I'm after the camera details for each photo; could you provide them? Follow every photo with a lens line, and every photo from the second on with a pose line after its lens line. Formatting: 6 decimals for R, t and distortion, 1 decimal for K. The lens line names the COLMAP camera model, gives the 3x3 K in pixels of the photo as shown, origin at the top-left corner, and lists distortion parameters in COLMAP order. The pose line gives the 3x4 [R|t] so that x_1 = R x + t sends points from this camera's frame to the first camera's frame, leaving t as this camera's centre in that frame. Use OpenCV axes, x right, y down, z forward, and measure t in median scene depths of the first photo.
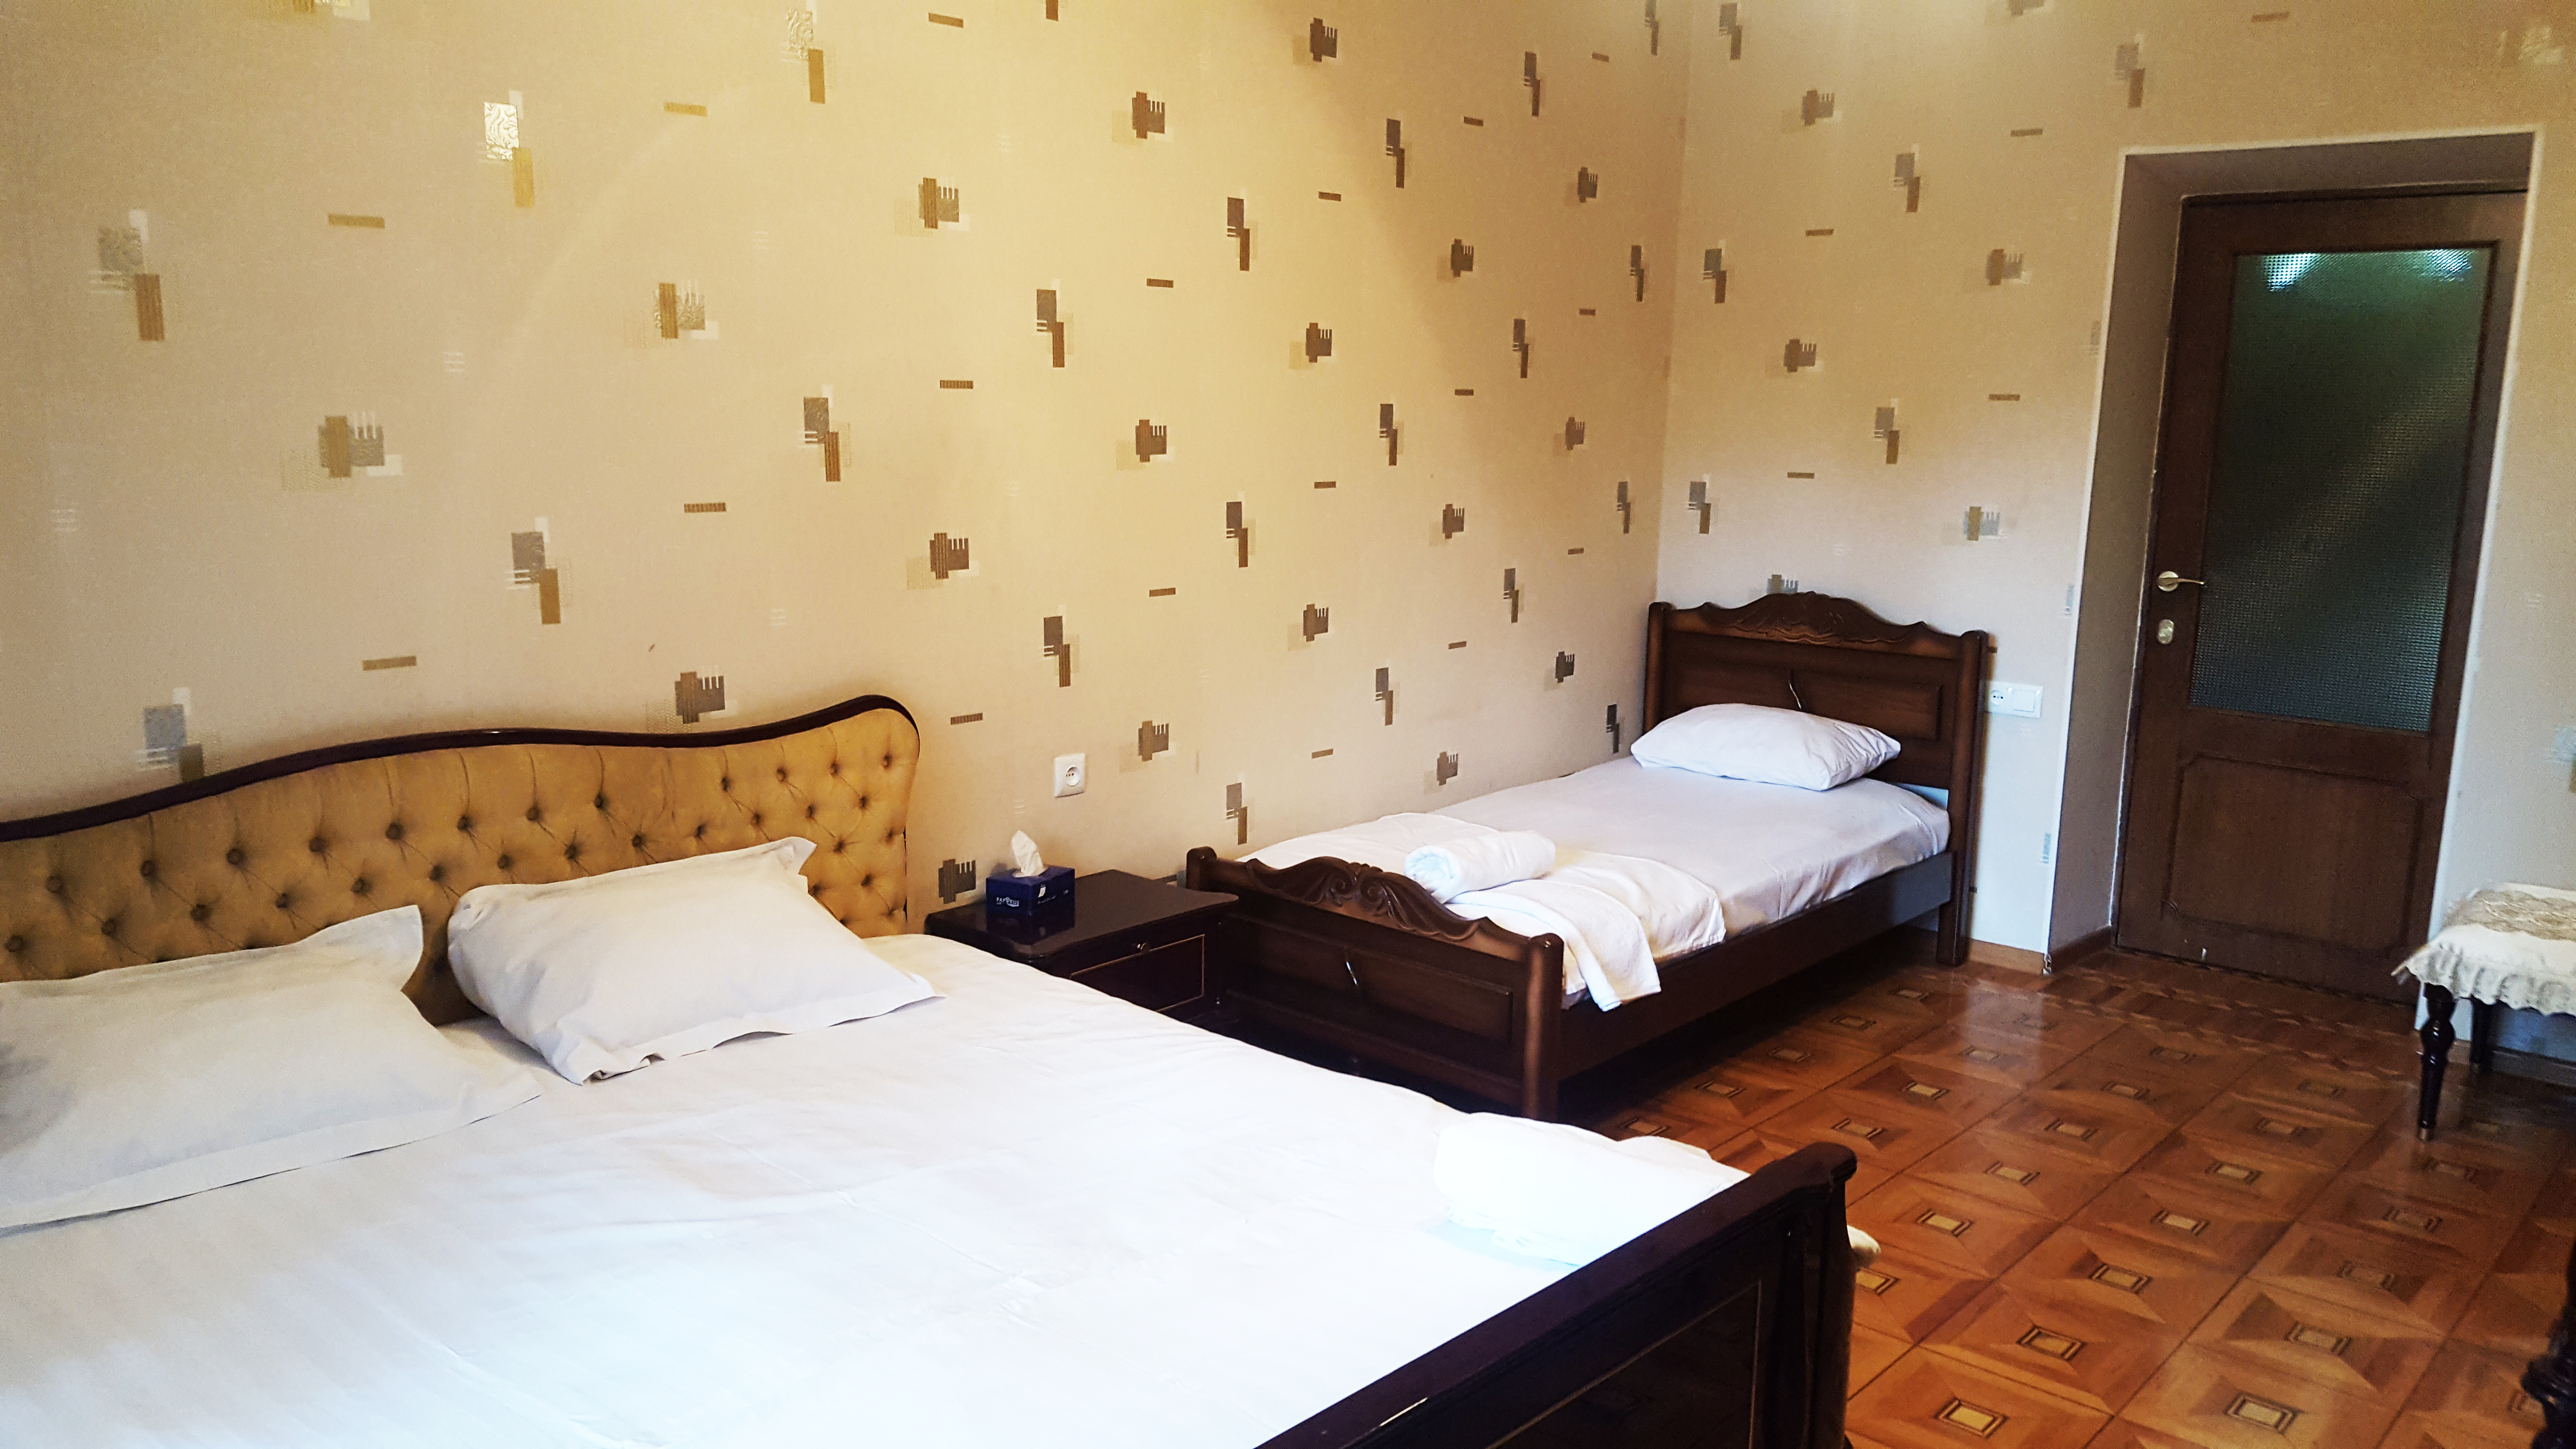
lens RADIAL K [[1949.3, 0, 1278.5], [0, 1949.3, 737.1], [0, 0, 1]] dist [0.023131, -0.046218]
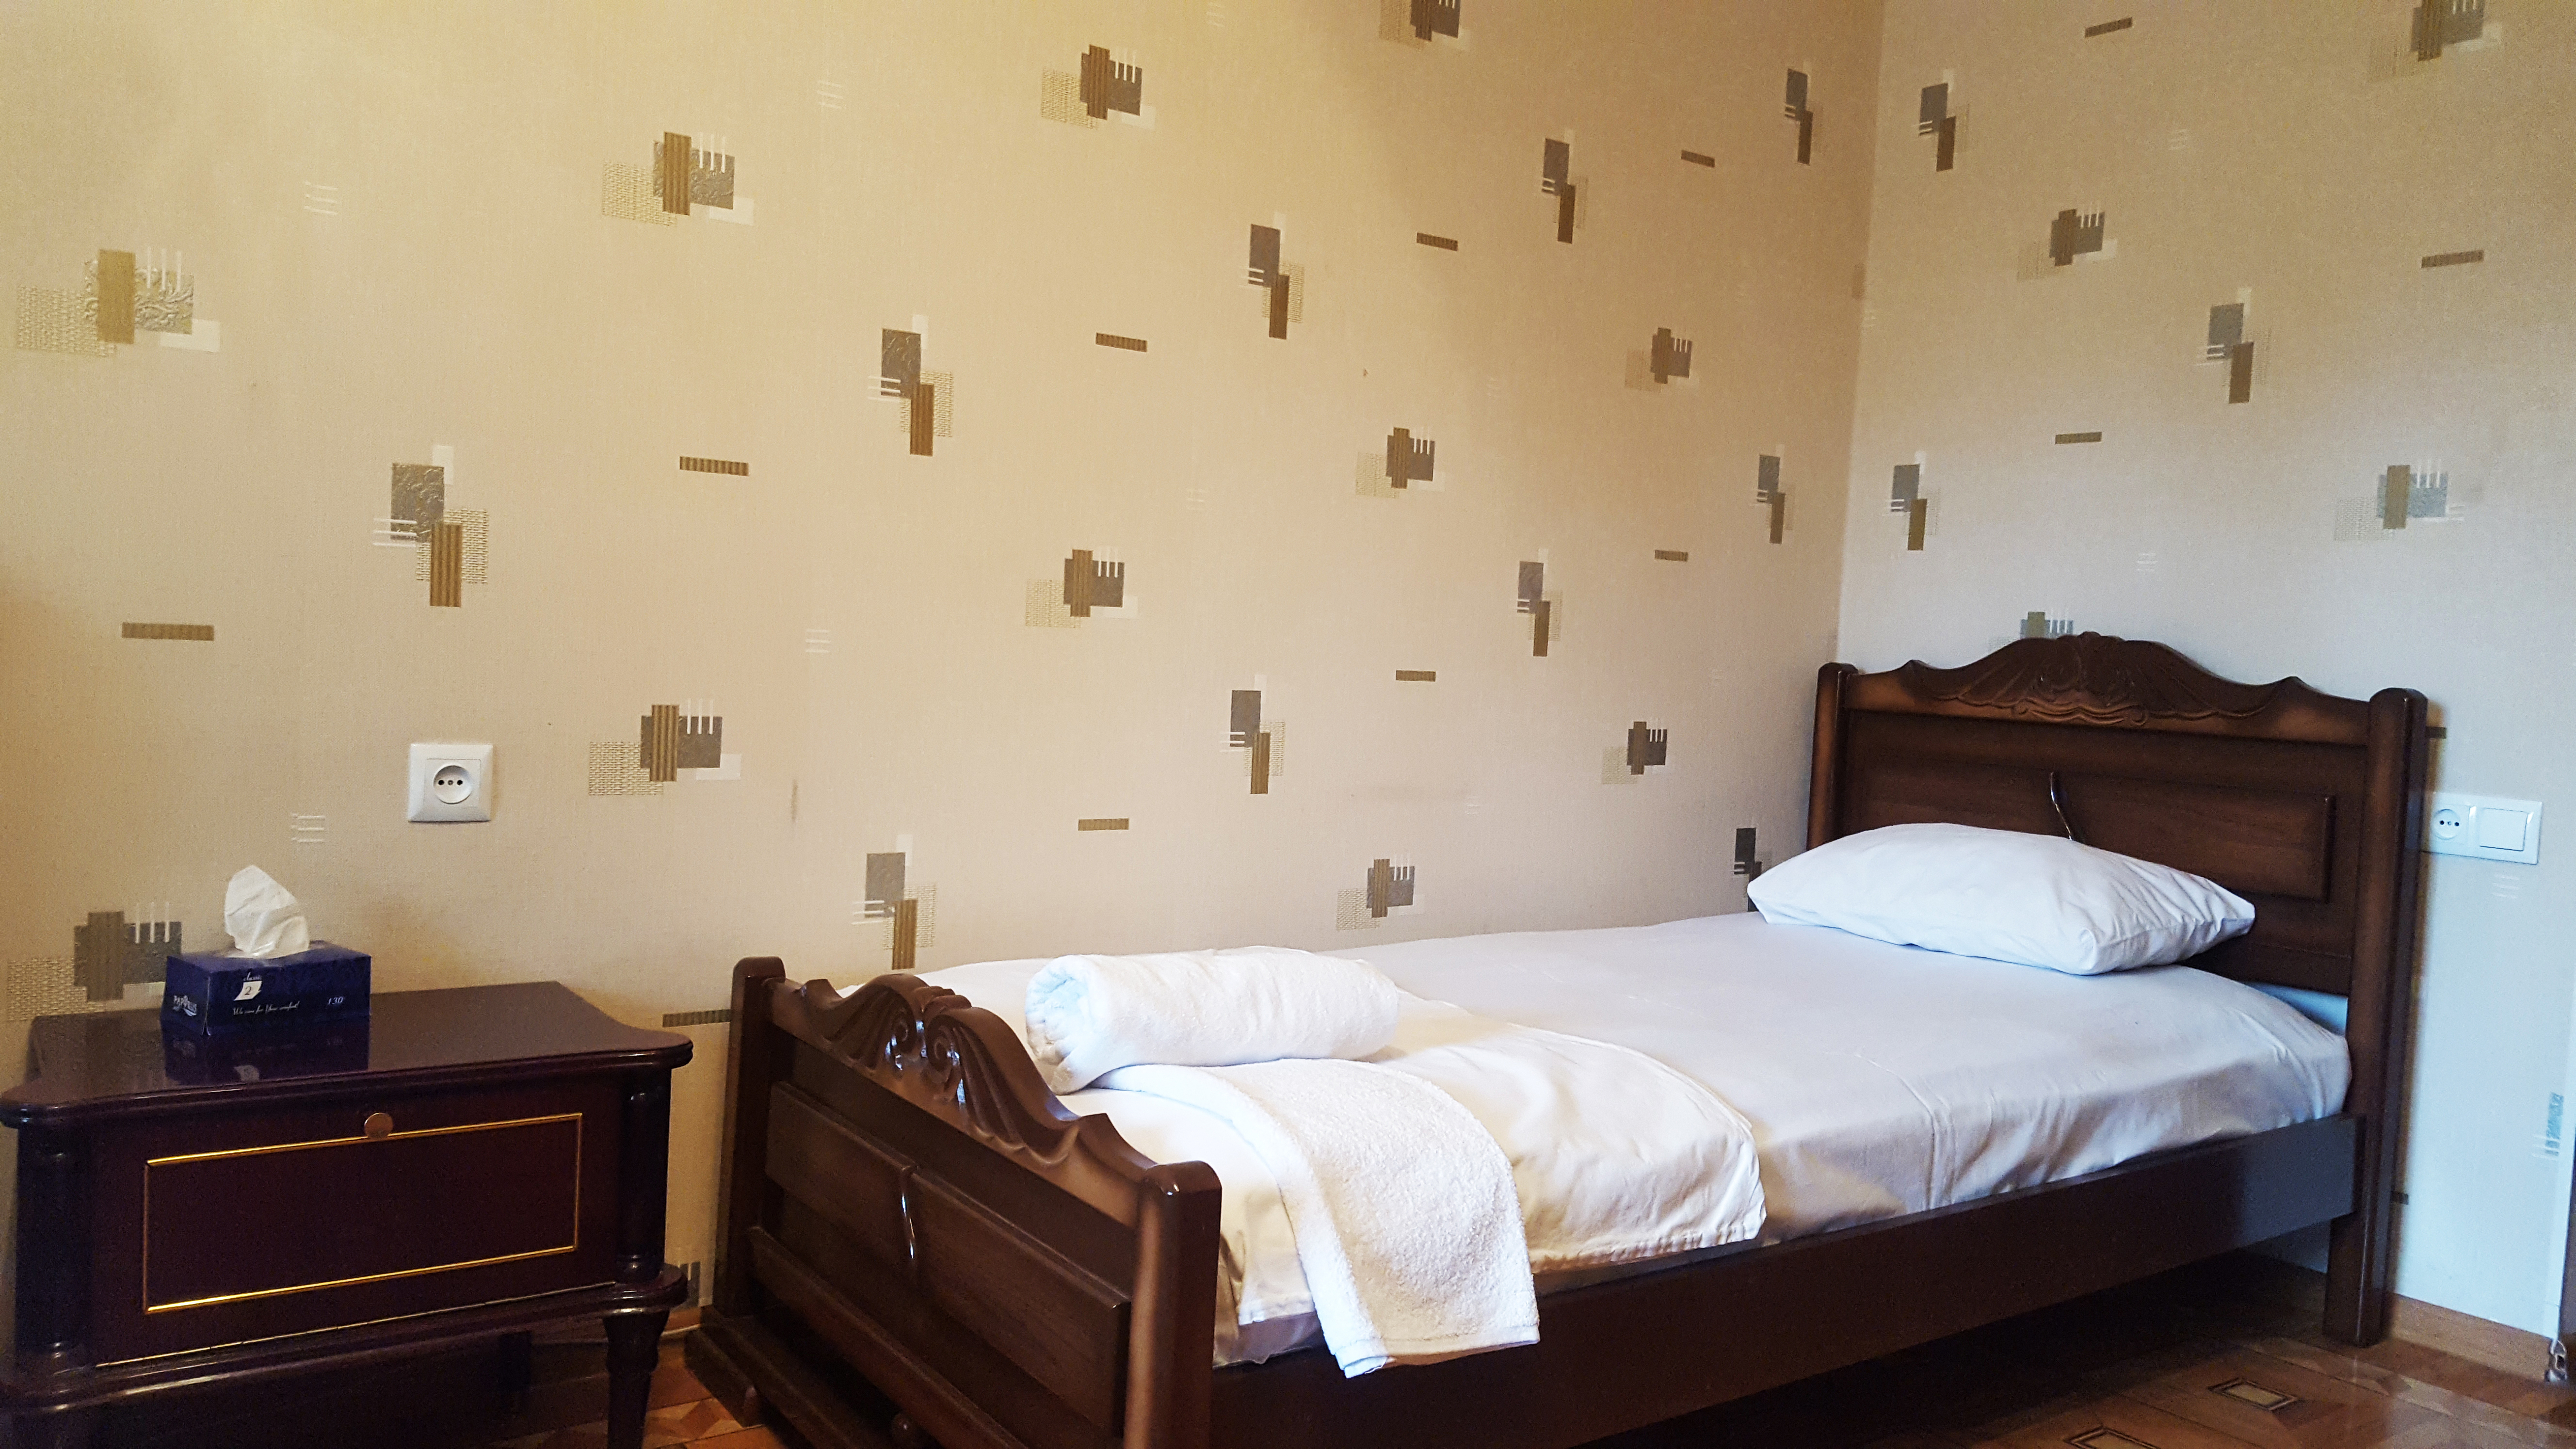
lens RADIAL K [[1949.3, 0, 1286.7], [0, 1949.3, 705.9], [0, 0, 1]] dist [0.023131, -0.046218]
pose [[0.977290, 0.043268, -0.207443, 0.173318], [-0.073152, 0.987640, -0.138625, 0.044224], [0.198881, 0.150652, 0.968375, 0.432318]]
